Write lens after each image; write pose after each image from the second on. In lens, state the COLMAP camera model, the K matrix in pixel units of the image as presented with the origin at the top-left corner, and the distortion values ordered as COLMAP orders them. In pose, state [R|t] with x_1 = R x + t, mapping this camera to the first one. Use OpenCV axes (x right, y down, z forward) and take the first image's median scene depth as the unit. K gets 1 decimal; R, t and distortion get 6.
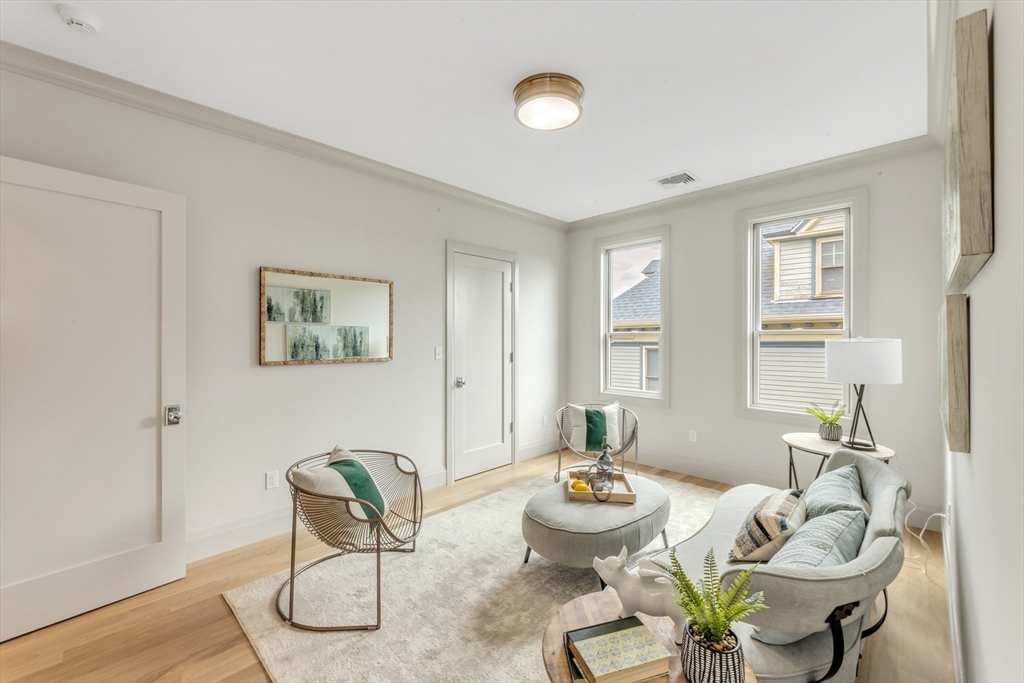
lens RADIAL K [[421.8, 0, 519.5], [0, 421.8, 339.6], [0, 0, 1]] dist [0.000906, 0.000442]
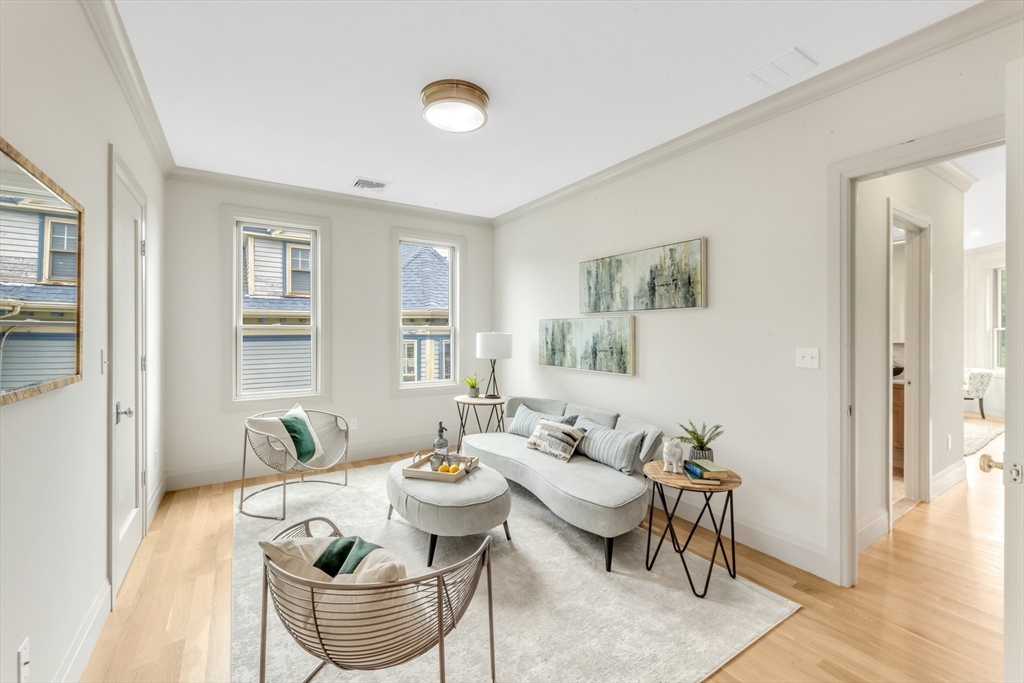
lens RADIAL K [[421.8, 0, 518.5], [0, 421.8, 333.7], [0, 0, 1]] dist [0.000906, 0.000442]
pose [[0.203721, -0.002485, 0.979026, -0.258912], [0.002648, 0.999995, 0.001988, -0.000208], [-0.979025, 0.002188, 0.203727, 0.176948]]
